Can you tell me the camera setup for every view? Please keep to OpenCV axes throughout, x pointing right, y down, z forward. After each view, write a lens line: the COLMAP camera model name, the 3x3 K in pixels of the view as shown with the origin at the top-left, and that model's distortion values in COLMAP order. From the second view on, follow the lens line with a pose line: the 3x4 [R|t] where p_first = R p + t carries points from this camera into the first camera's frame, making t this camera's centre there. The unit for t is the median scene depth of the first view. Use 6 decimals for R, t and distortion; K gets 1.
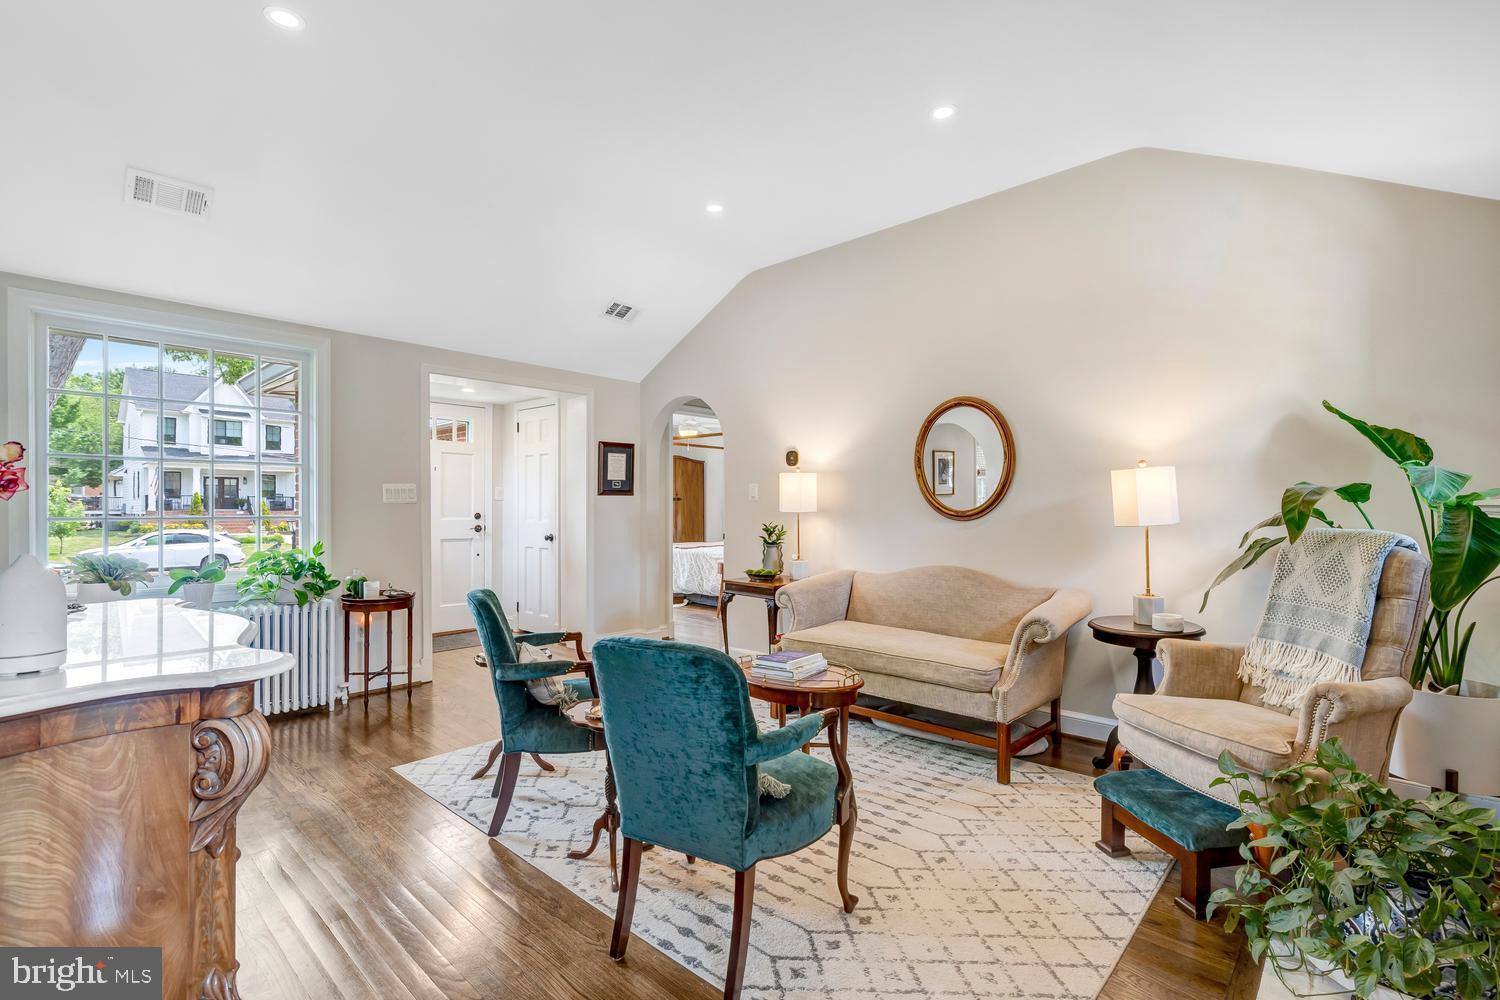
lens RADIAL K [[697.1, 0, 728.9], [0, 697.1, 503.5], [0, 0, 1]] dist [-0.002000, 0.003472]
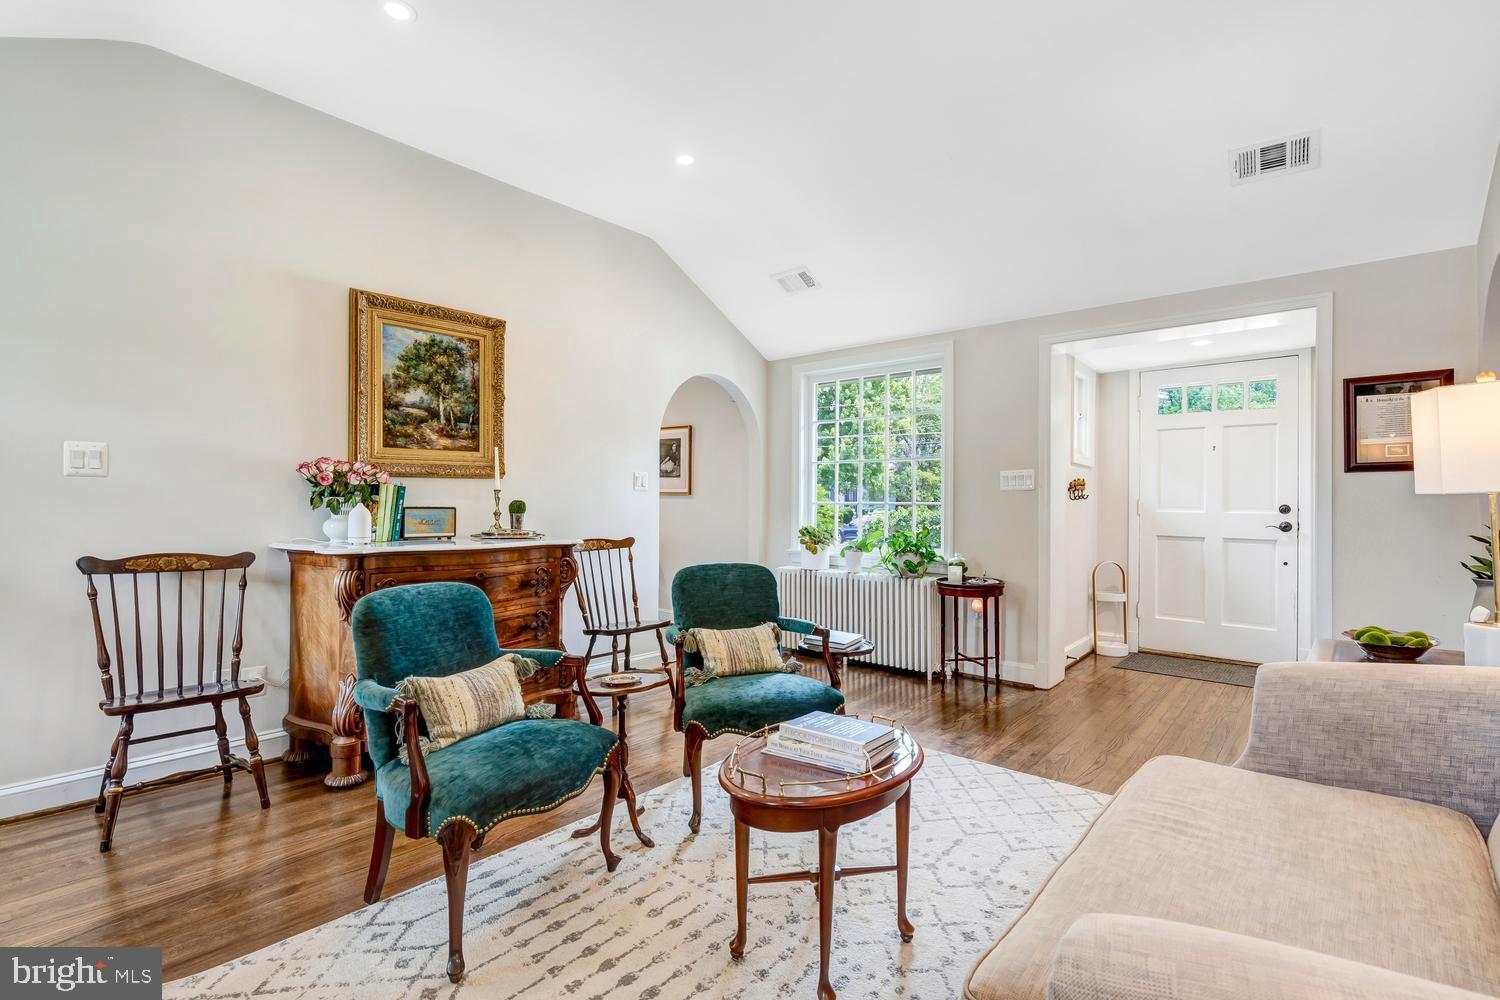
lens RADIAL K [[697.1, 0, 749.5], [0, 697.1, 495.6], [0, 0, 1]] dist [-0.002000, 0.003472]
pose [[0.077886, -0.004381, -0.996953, 0.354274], [-0.001105, 0.999989, -0.004481, 0.008795], [0.996962, 0.001450, 0.077880, 0.441995]]
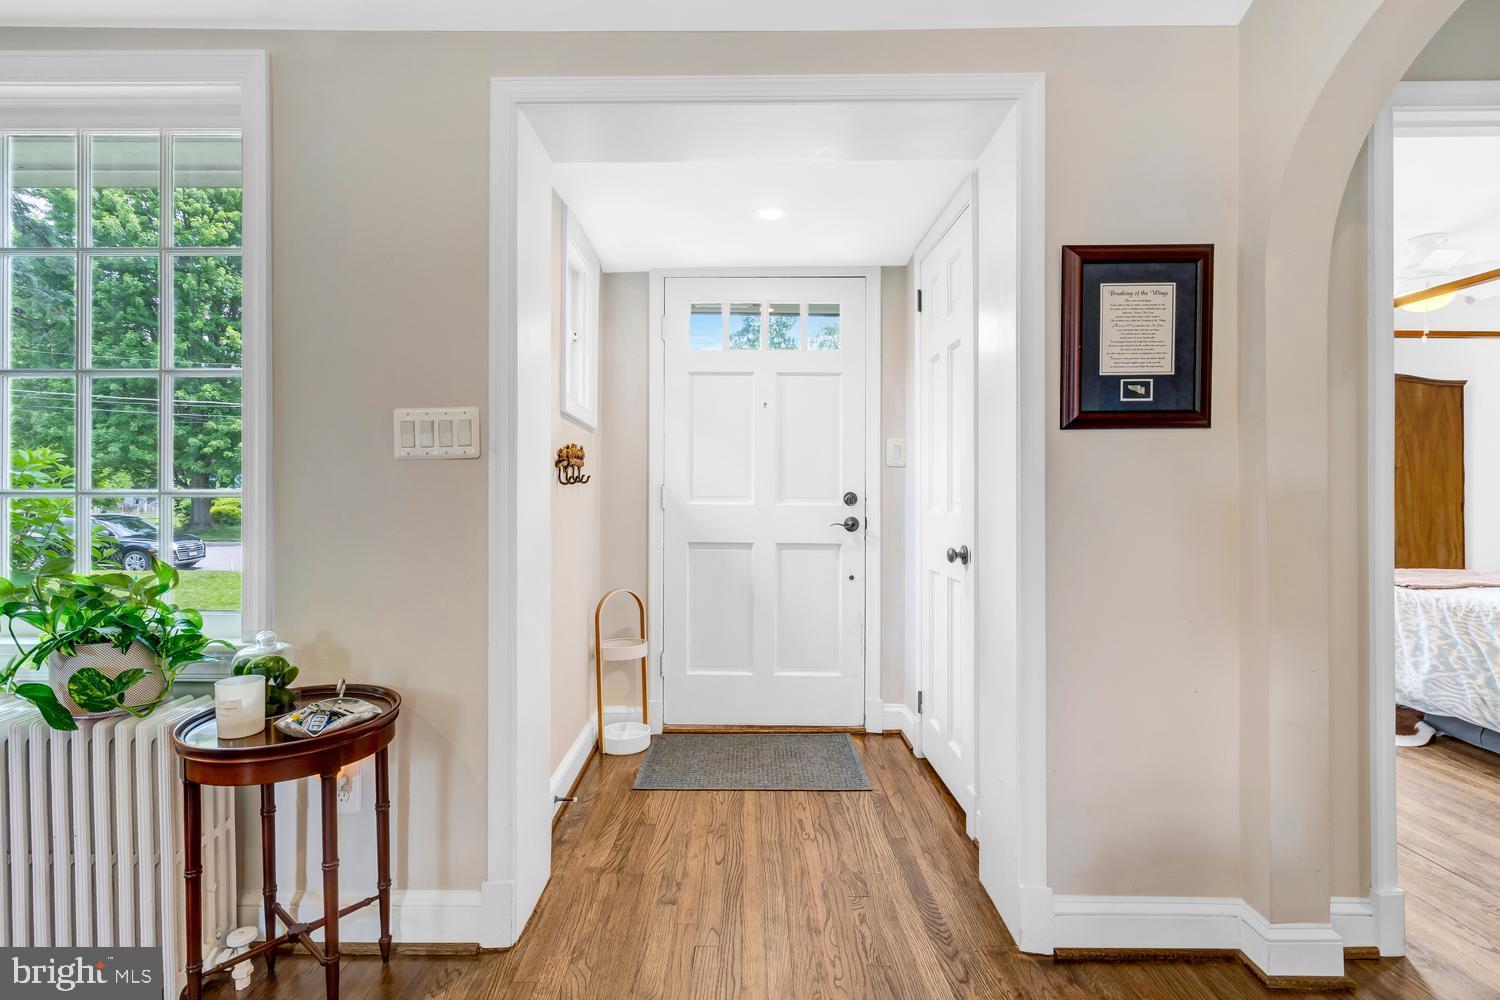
lens RADIAL K [[697.1, 0, 734.6], [0, 697.1, 494.0], [0, 0, 1]] dist [-0.002000, 0.003472]
pose [[0.690717, 0.001074, -0.723124, -0.066352], [0.002494, 0.999989, 0.003868, 0.014252], [0.723121, -0.004476, 0.690707, 0.673365]]
